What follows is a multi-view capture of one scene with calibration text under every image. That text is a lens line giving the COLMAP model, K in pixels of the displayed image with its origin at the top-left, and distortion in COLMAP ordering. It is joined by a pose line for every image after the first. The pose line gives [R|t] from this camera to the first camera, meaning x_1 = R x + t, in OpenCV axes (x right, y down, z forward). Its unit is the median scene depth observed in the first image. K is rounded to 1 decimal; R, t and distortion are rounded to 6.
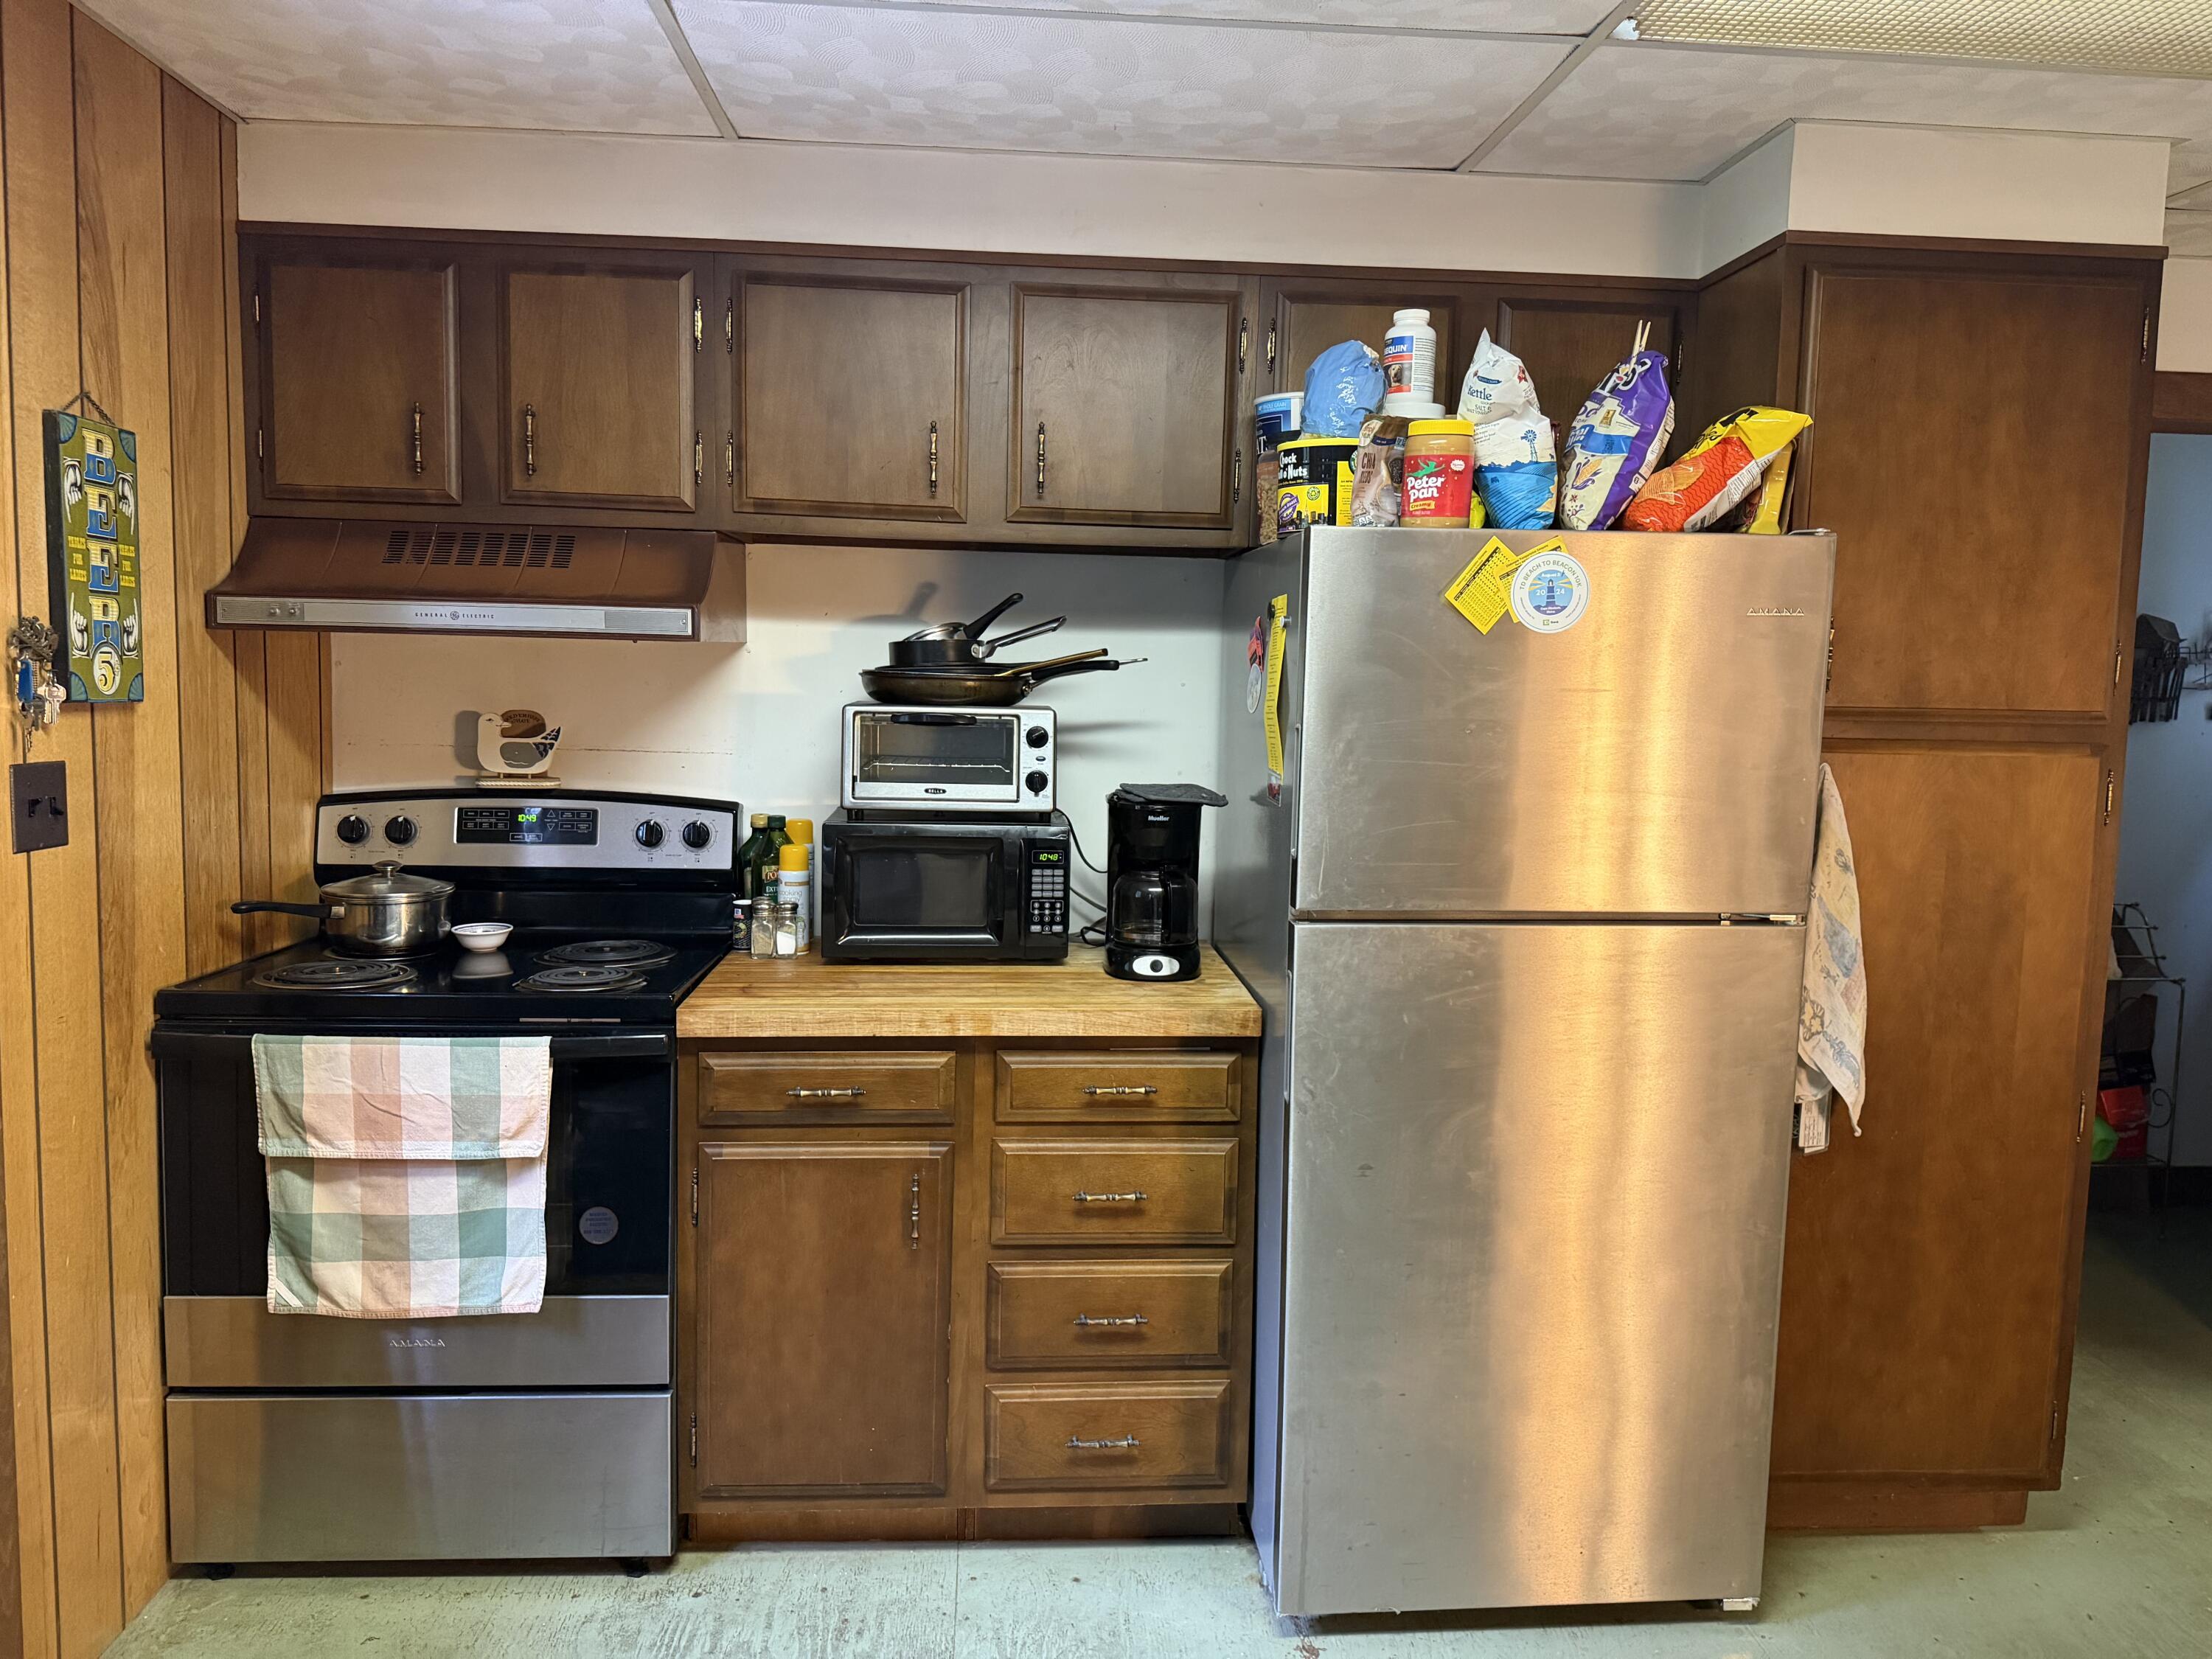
lens RADIAL K [[1517.0, 0, 1099.1], [0, 1517.0, 846.2], [0, 0, 1]] dist [0.122646, -0.136228]
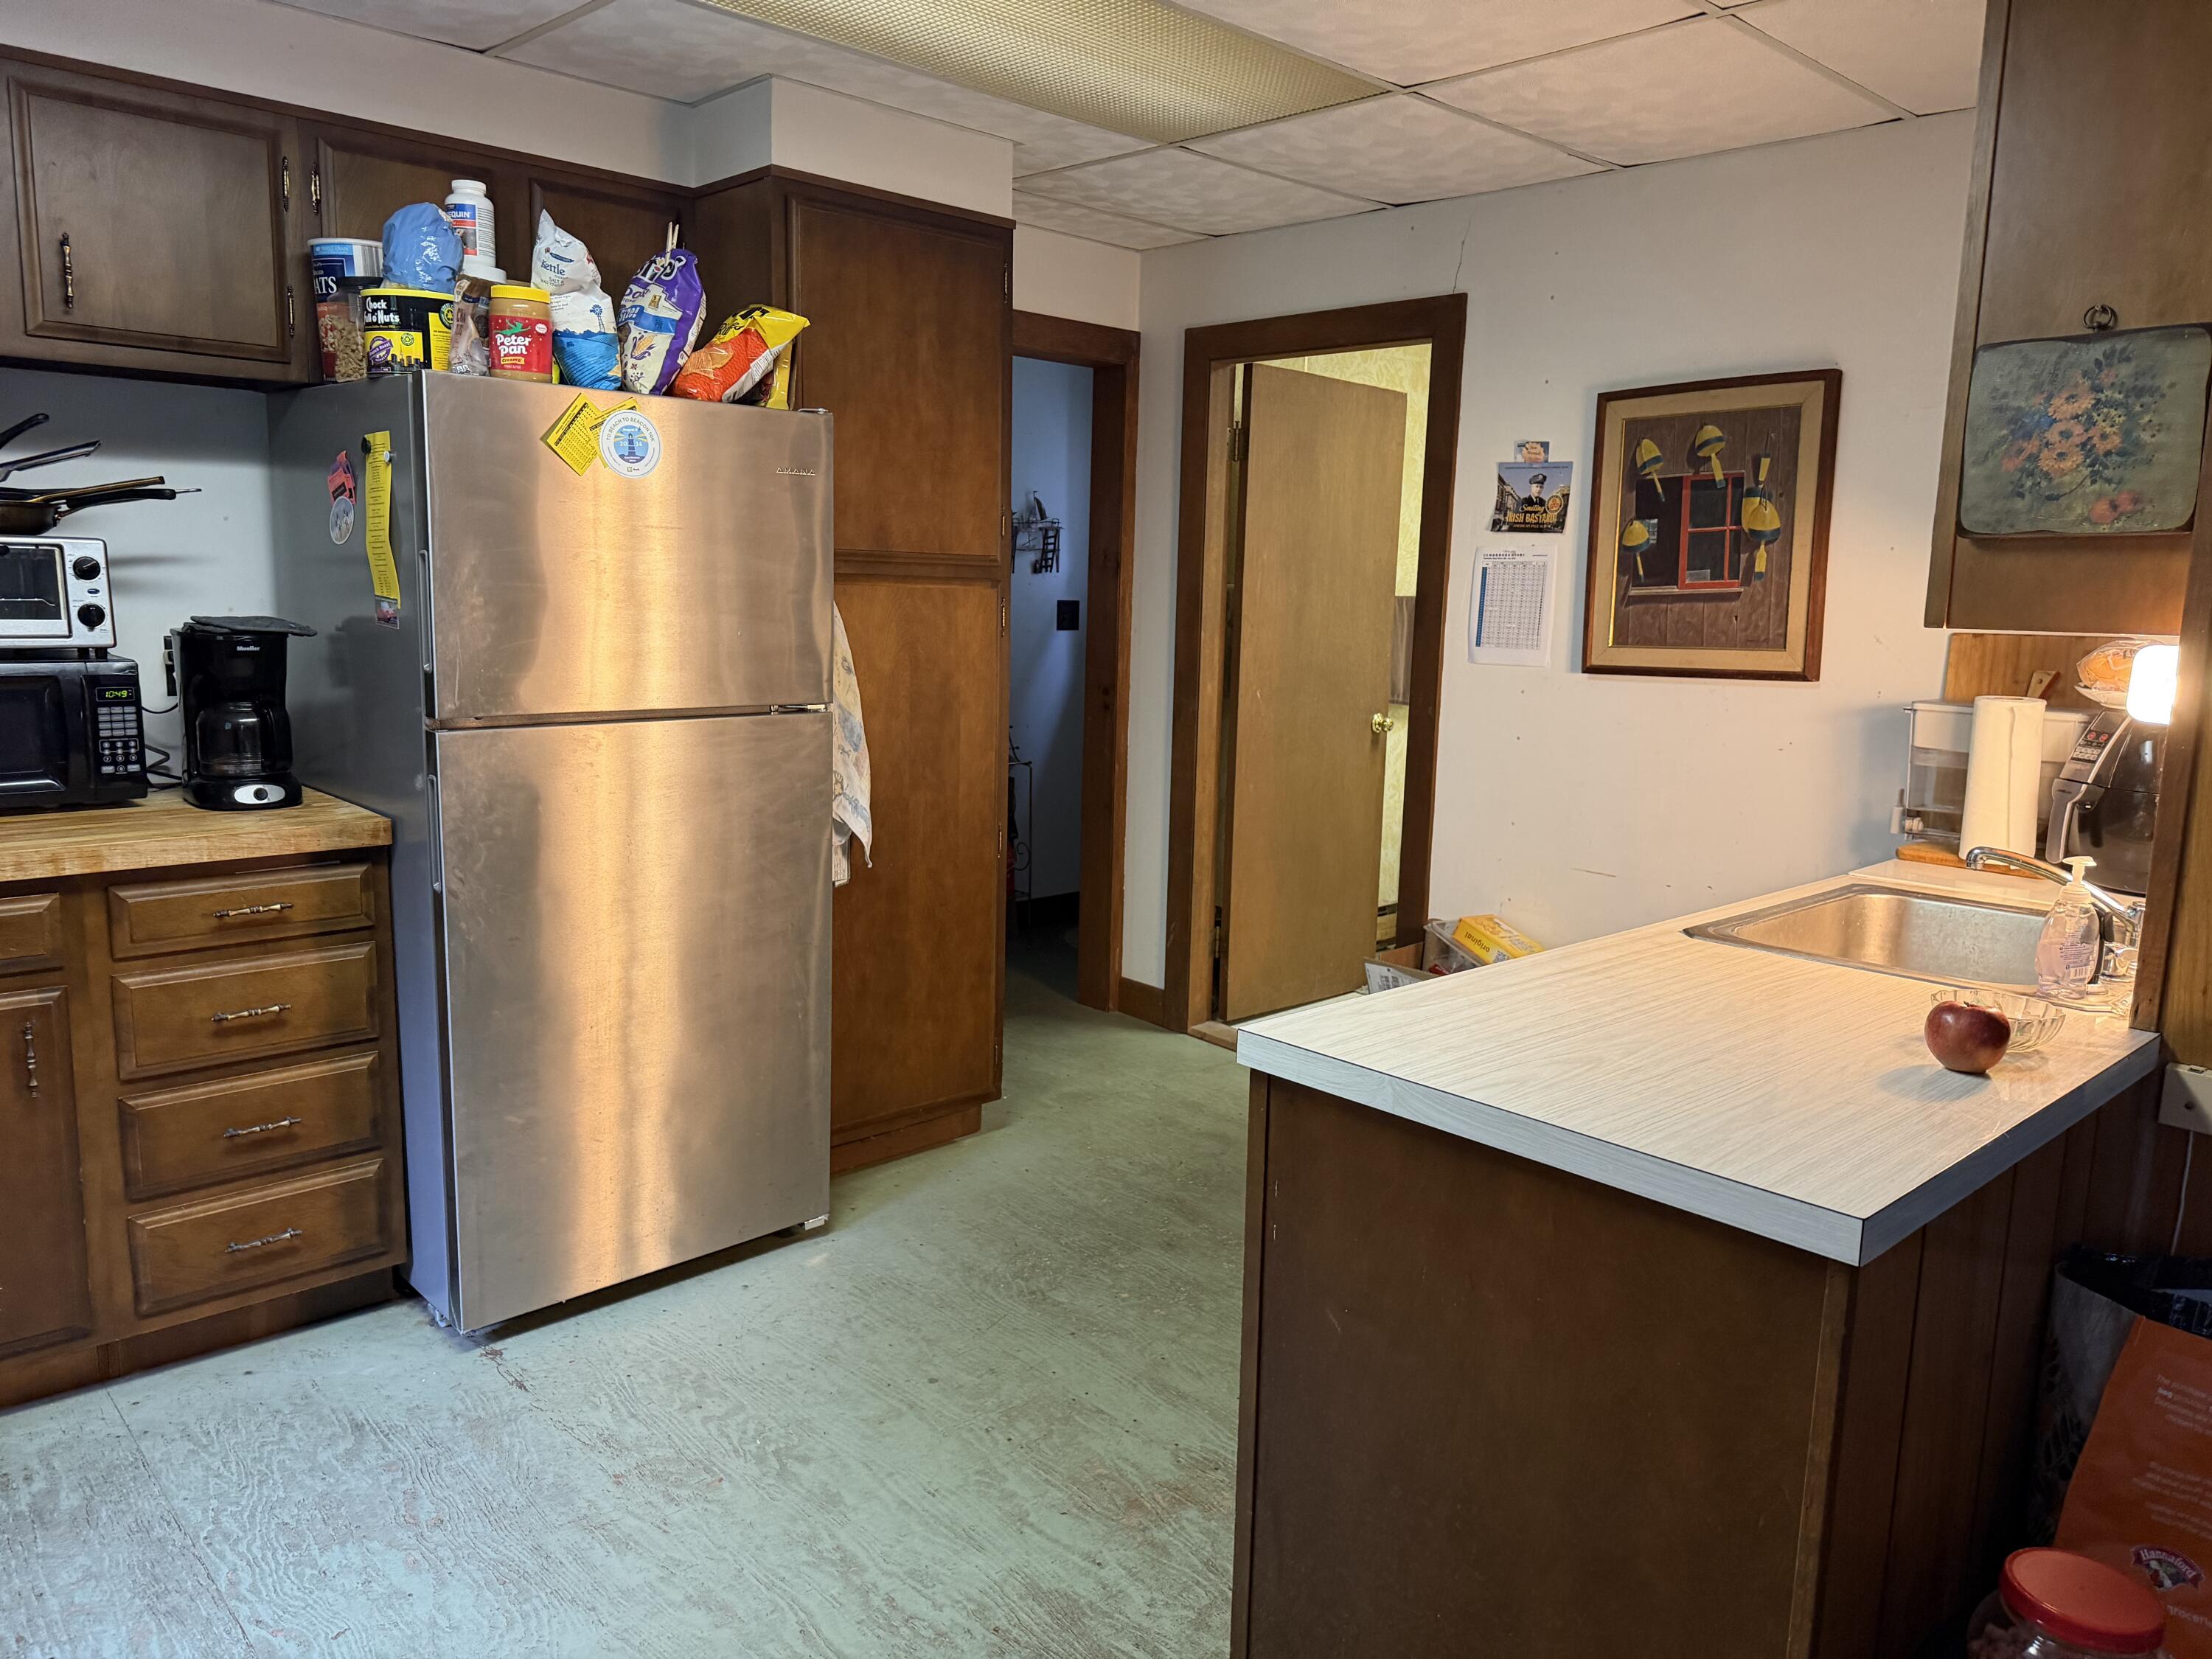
lens RADIAL K [[1536.9, 0, 1110.7], [0, 1536.9, 829.6], [0, 0, 1]] dist [-0.067893, 0.025304]
pose [[0.776973, -0.092090, 0.622762, -0.162919], [0.041848, 0.994610, 0.094867, 0.033060], [-0.628142, -0.047648, 0.776639, -0.153882]]
